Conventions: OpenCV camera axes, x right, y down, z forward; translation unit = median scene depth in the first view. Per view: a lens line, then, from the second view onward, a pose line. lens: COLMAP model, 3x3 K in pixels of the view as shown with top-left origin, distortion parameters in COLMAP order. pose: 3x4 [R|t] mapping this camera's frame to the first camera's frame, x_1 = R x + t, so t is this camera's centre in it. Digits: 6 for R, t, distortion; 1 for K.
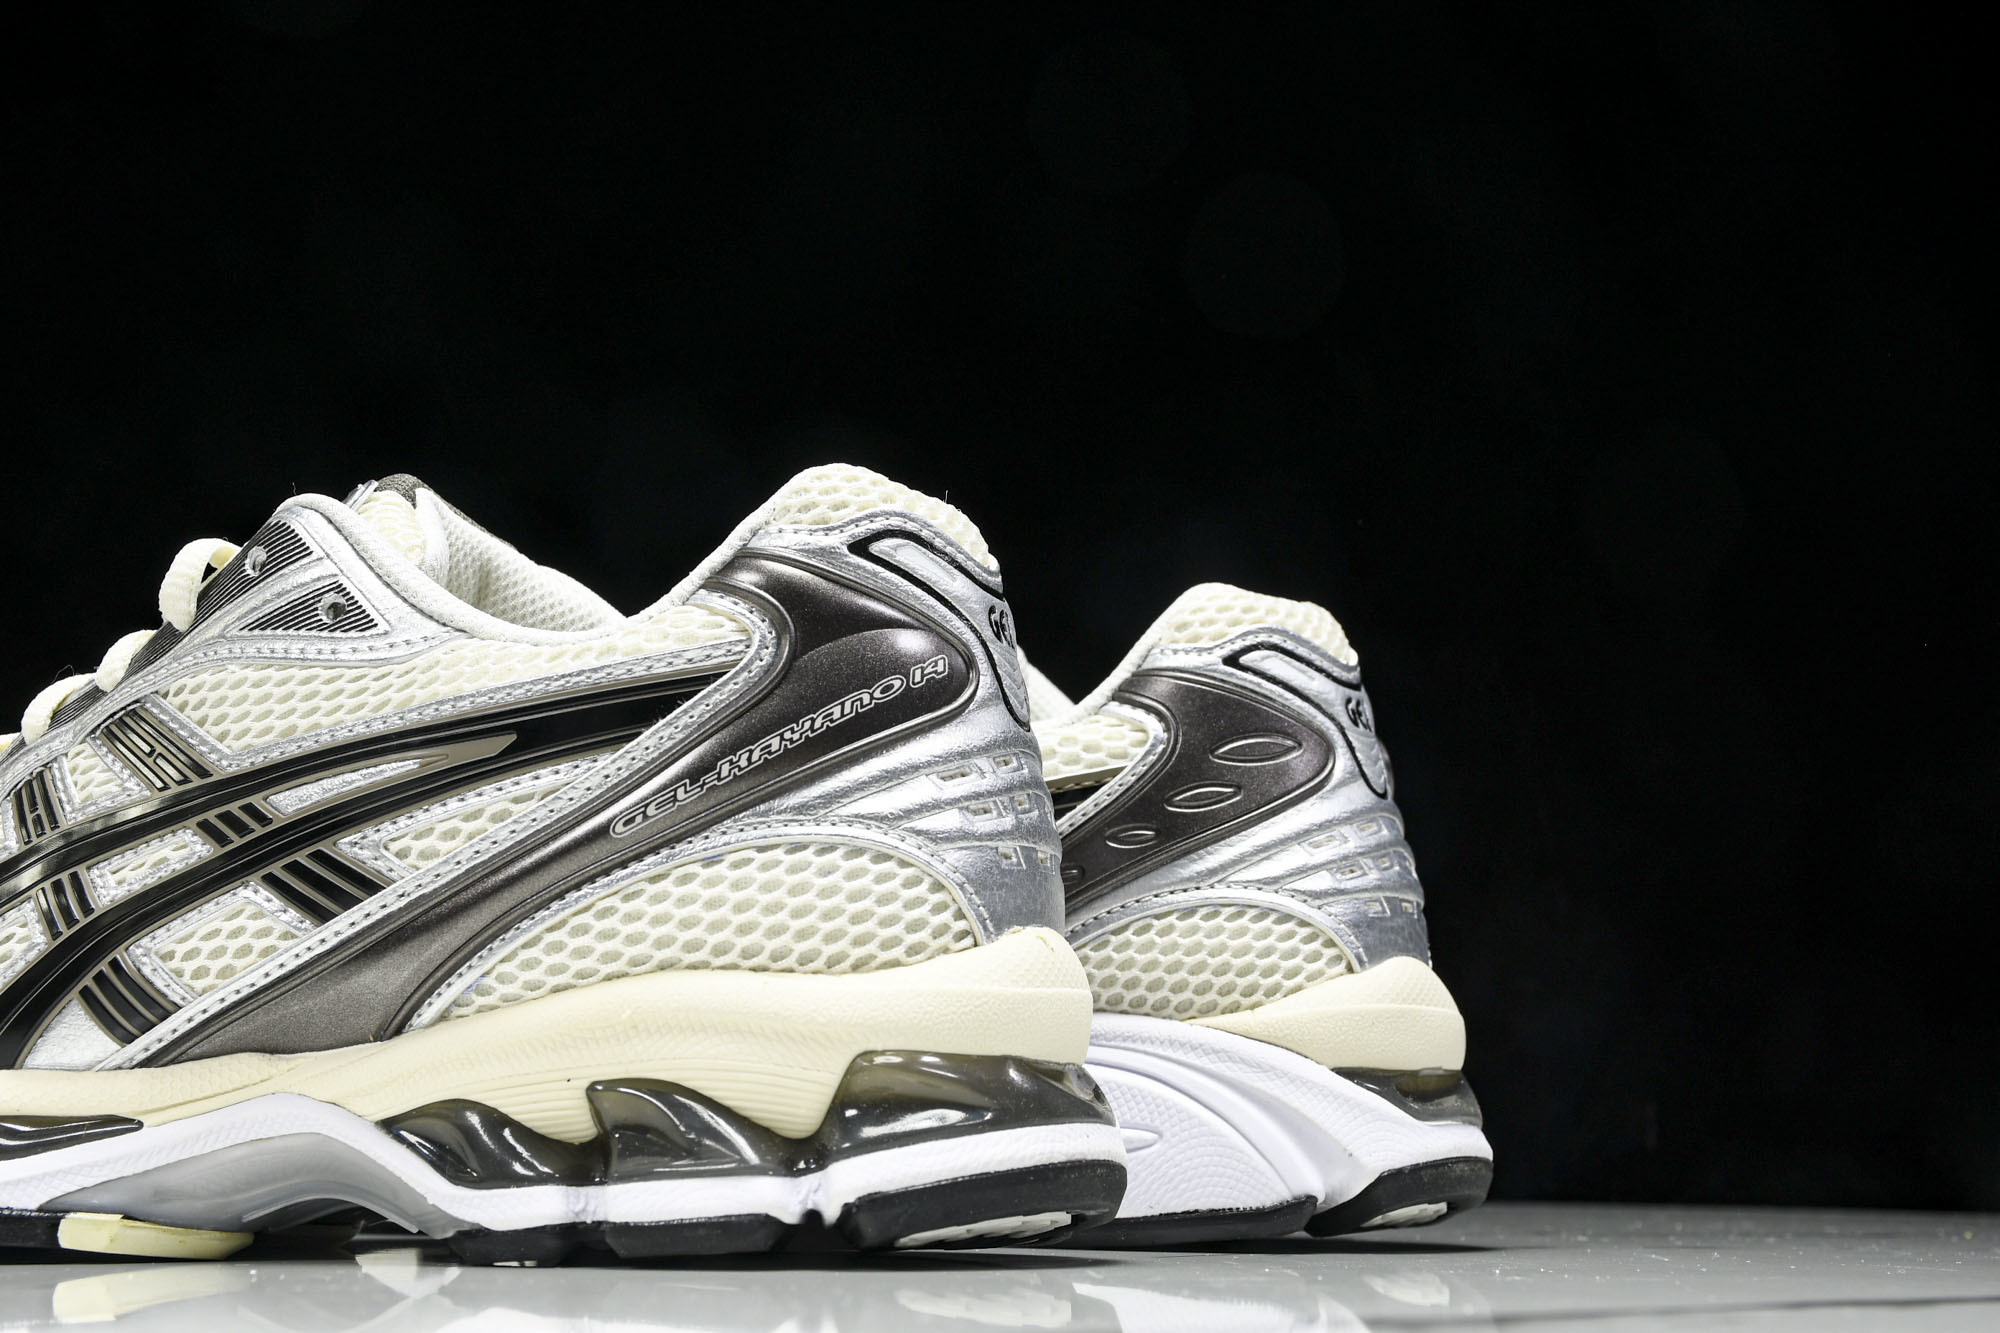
lens RADIAL K [[3062.5, 0, 1010.2], [0, 3062.5, 593.1], [0, 0, 1]] dist [0.049571, 0.000000]
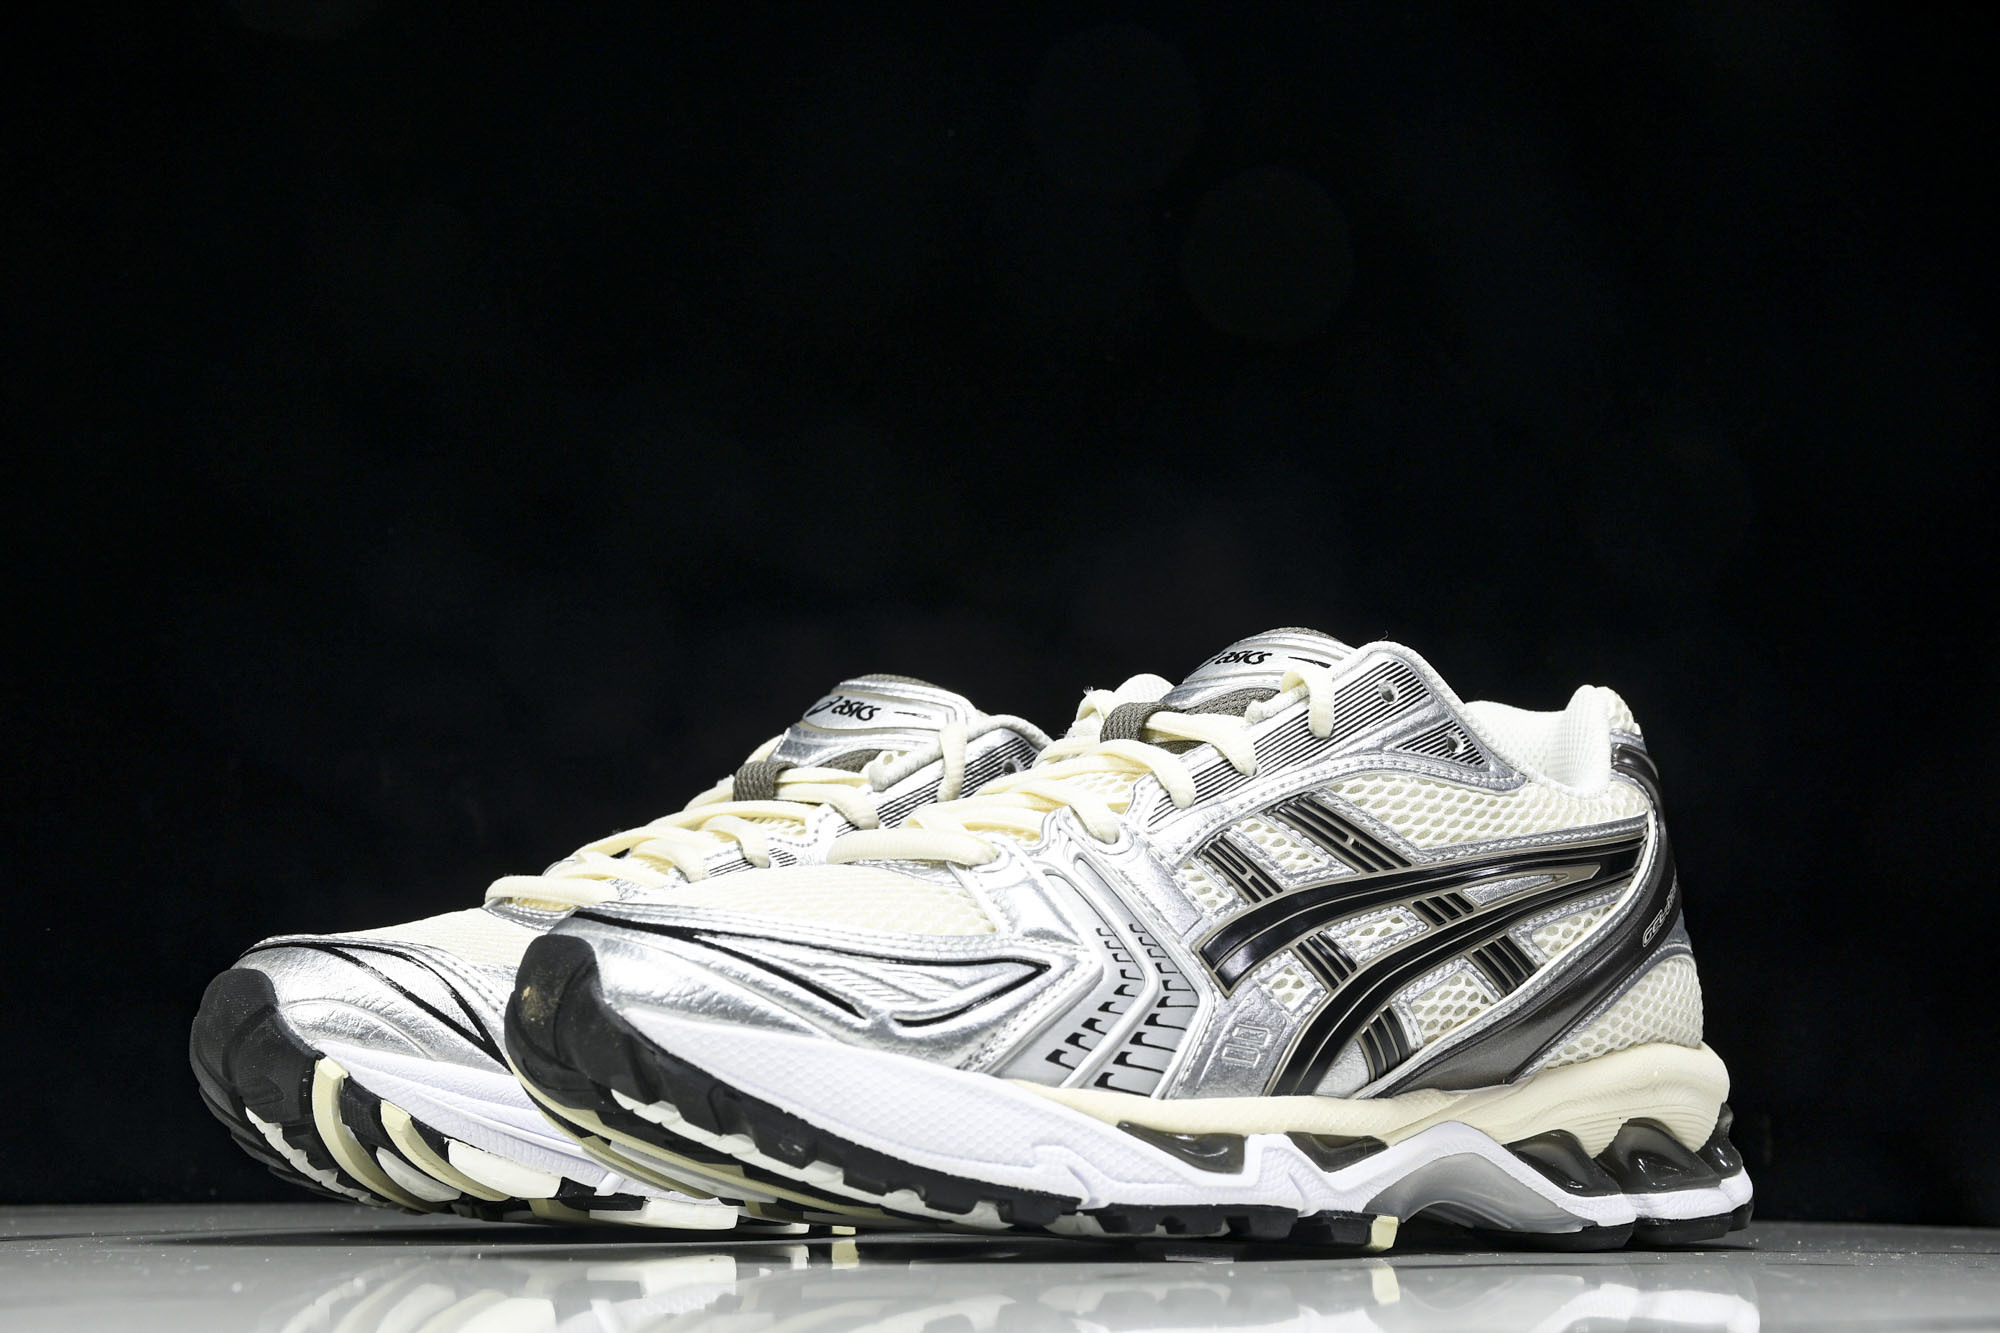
lens RADIAL K [[3062.5, 0, 979.2], [0, 3062.5, 662.3], [0, 0, 1]] dist [0.049571, 0.000000]
pose [[0.494498, 0.139385, 0.857930, -1.452170], [-0.166627, 0.983953, -0.063819, 0.088480], [-0.853058, -0.111396, 0.509787, 0.535573]]
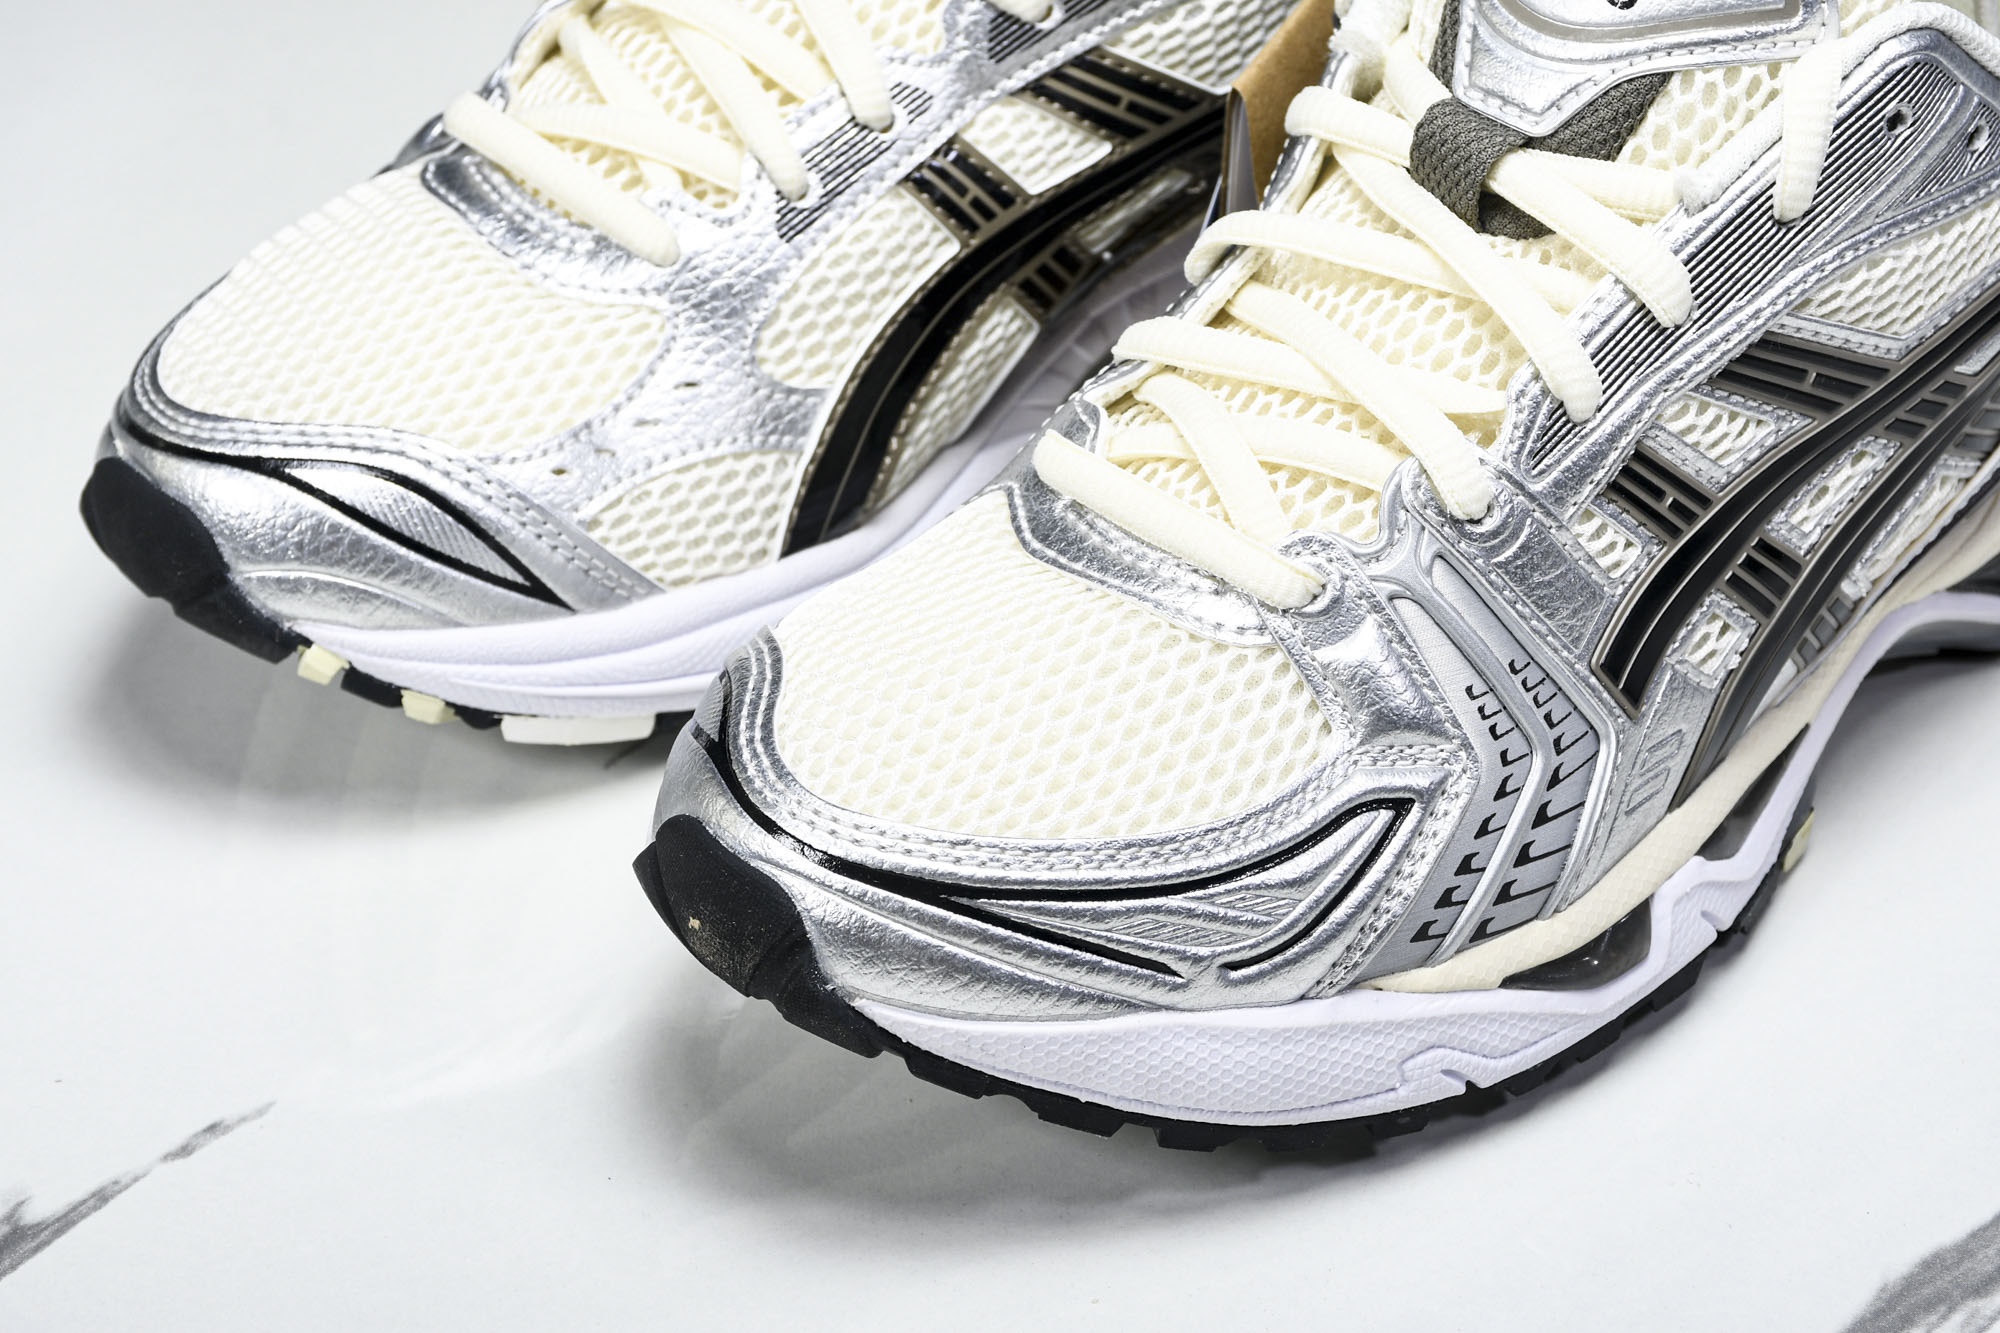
lens RADIAL K [[5028.5, 0, 977.2], [0, 5028.5, 703.6], [0, 0, 1]] dist [0.442580, 0.000000]
pose [[0.385627, -0.575987, 0.720785, -1.447025], [-0.176569, 0.720700, 0.670385, -0.785662], [-0.905602, -0.385787, 0.176220, 0.963528]]
